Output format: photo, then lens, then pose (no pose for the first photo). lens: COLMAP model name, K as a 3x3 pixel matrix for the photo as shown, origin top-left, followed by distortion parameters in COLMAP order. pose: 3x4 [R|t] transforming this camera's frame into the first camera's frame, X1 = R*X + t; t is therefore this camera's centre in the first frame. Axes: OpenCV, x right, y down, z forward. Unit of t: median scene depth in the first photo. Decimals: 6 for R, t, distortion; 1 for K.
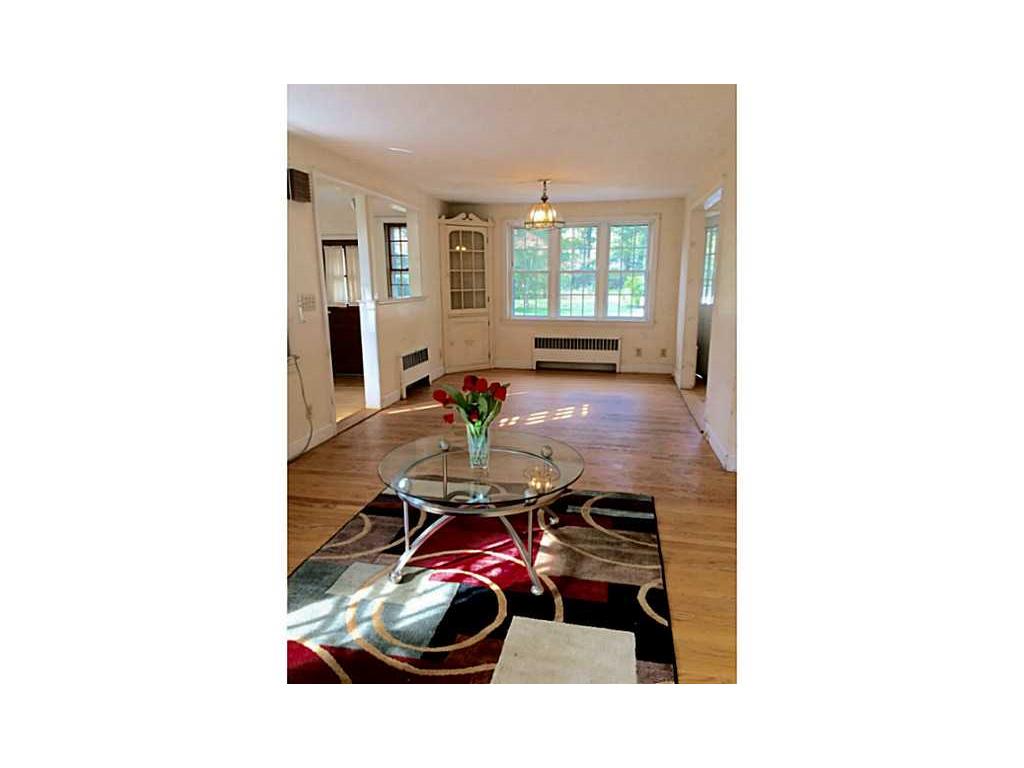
lens RADIAL K [[494.8, 0, 512.0], [0, 494.8, 384.0], [0, 0, 1]] dist [0.001290, -0.000023]
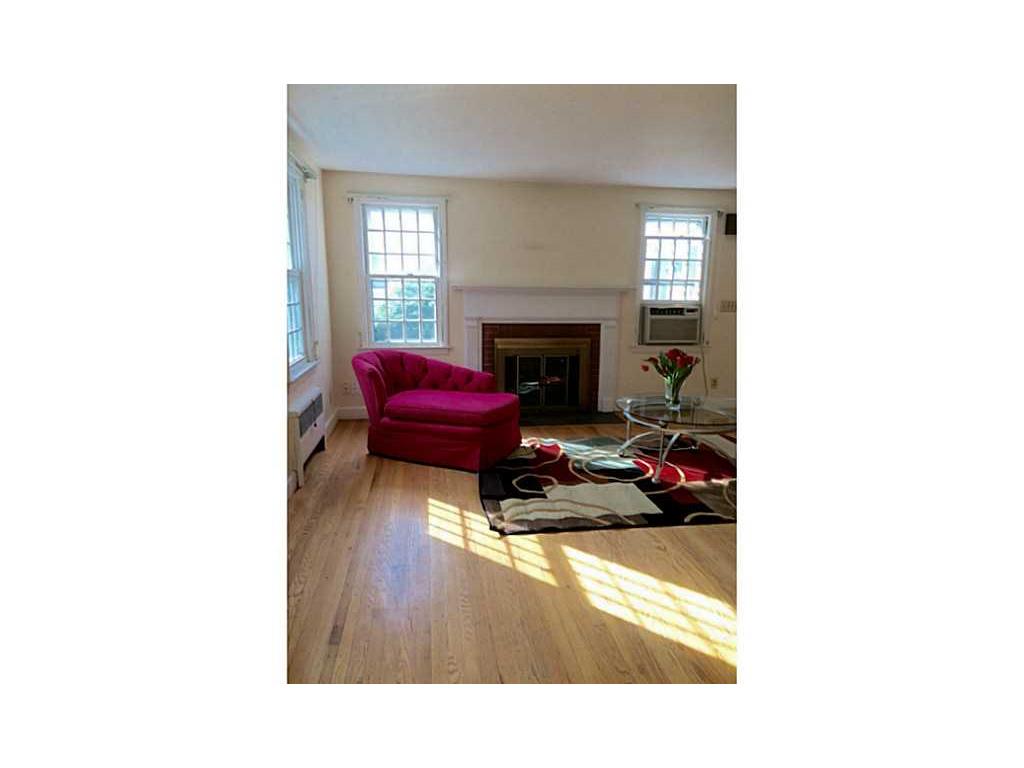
lens RADIAL K [[494.8, 0, 512.0], [0, 494.8, 384.0], [0, 0, 1]] dist [0.001290, -0.000023]
pose [[0.356957, 0.186605, -0.915292, 1.320418], [-0.204953, 0.971614, 0.118158, 0.024667], [0.911359, 0.145414, 0.385070, -0.074694]]
